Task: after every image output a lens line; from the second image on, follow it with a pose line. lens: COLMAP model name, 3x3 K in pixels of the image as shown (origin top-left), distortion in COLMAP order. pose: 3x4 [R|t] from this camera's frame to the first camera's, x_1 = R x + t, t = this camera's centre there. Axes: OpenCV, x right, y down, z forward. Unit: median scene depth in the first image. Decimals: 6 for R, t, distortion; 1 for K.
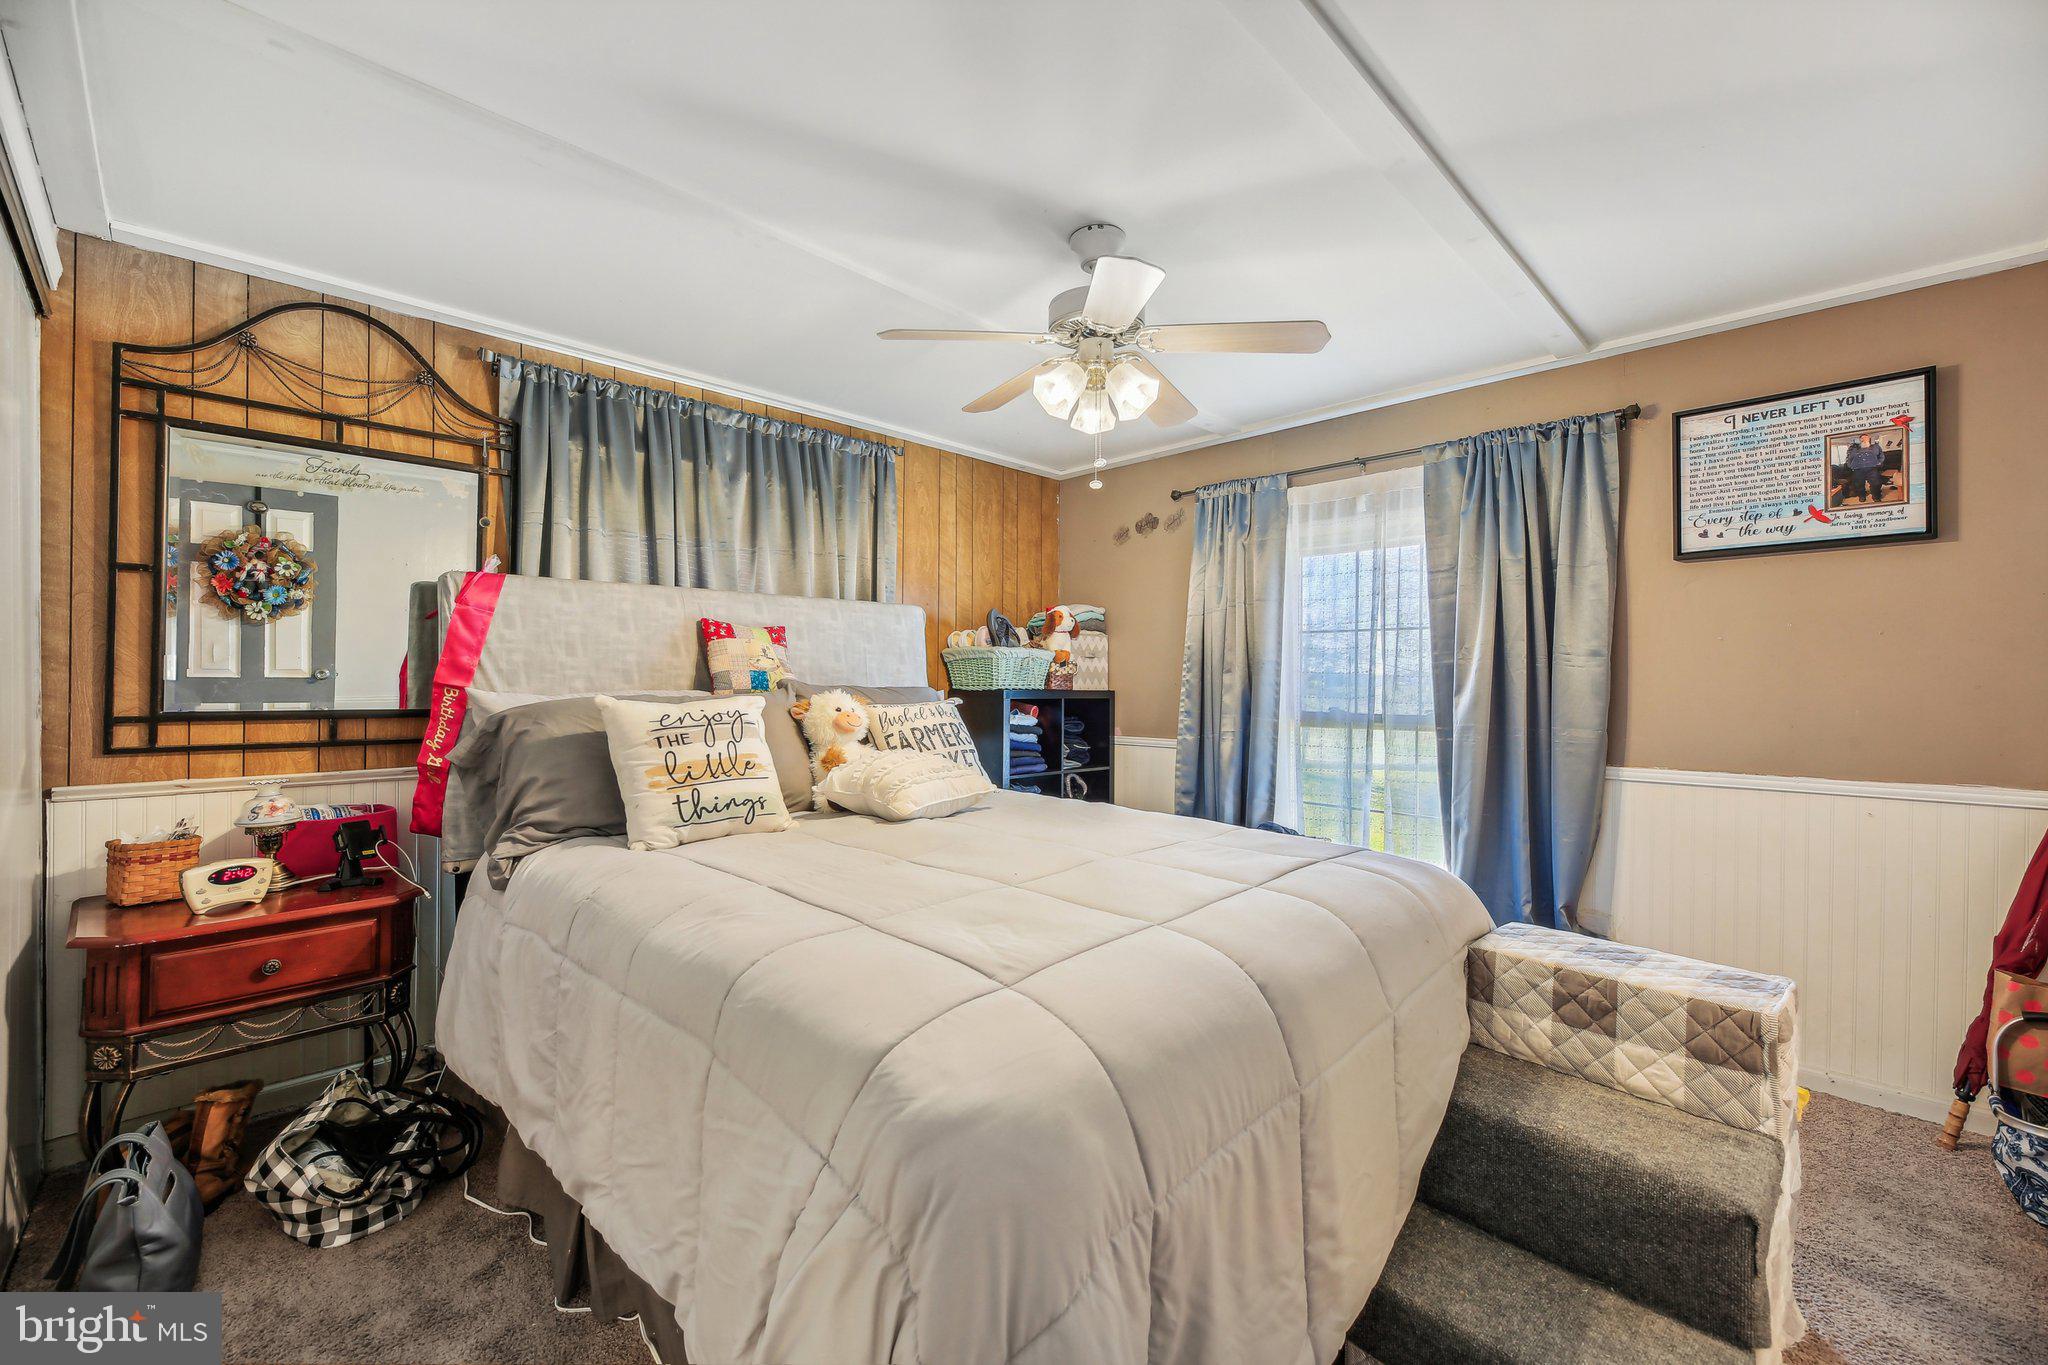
lens RADIAL K [[838.7, 0, 1011.6], [0, 838.7, 676.5], [0, 0, 1]] dist [-0.000817, -0.000483]
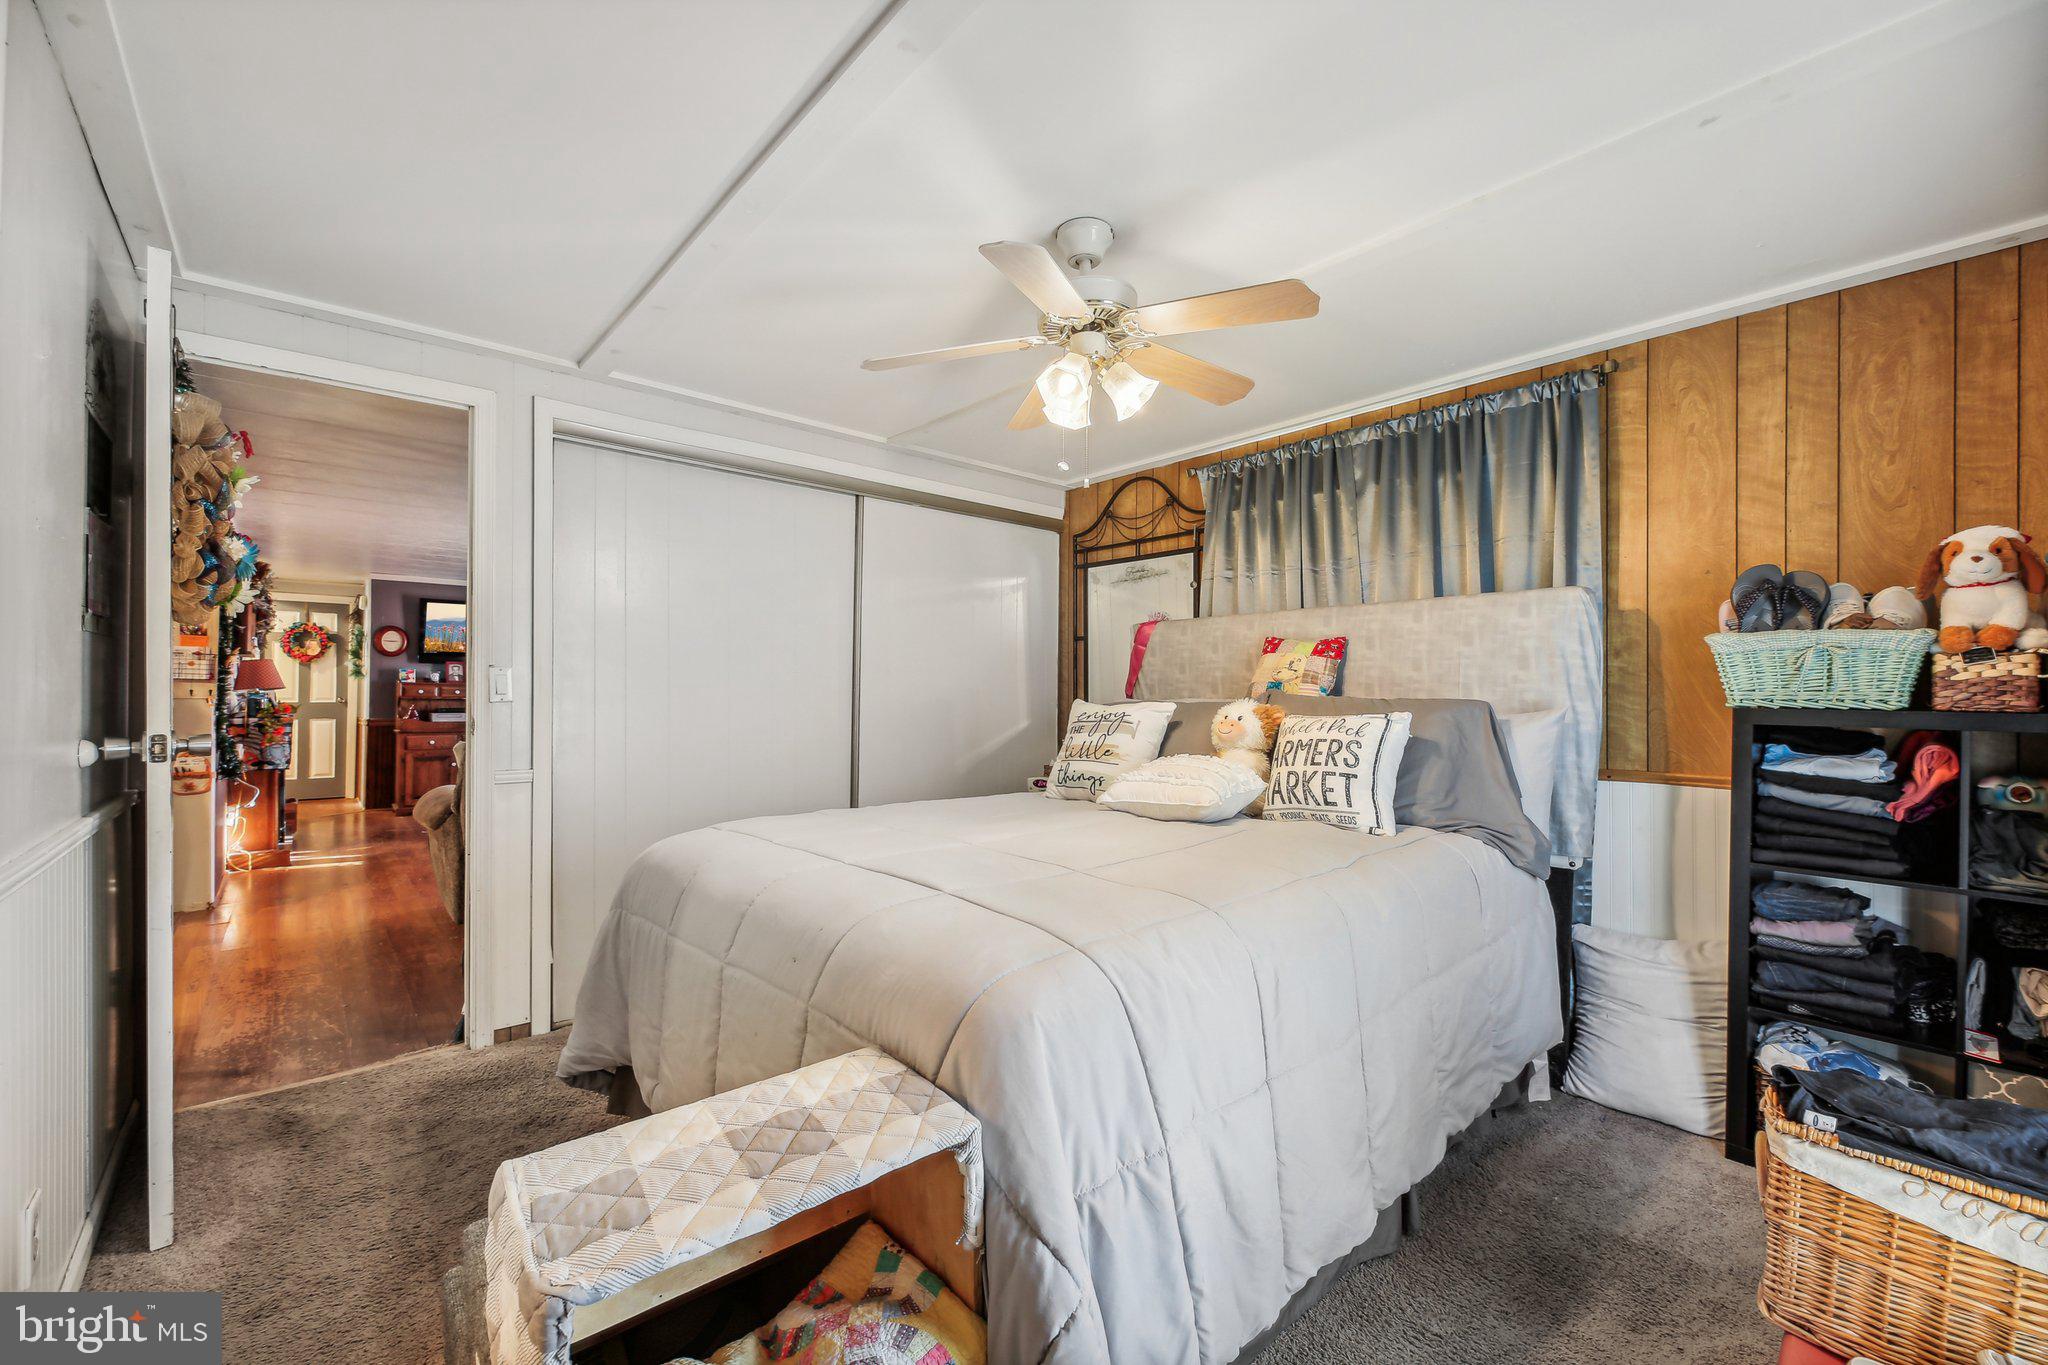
lens RADIAL K [[838.7, 0, 1021.0], [0, 838.7, 689.9], [0, 0, 1]] dist [-0.000817, -0.000483]
pose [[-0.070727, -0.006511, -0.997474, 0.885463], [-0.001834, 0.999978, -0.006398, 0.011792], [0.997494, 0.001377, -0.070737, 0.818977]]
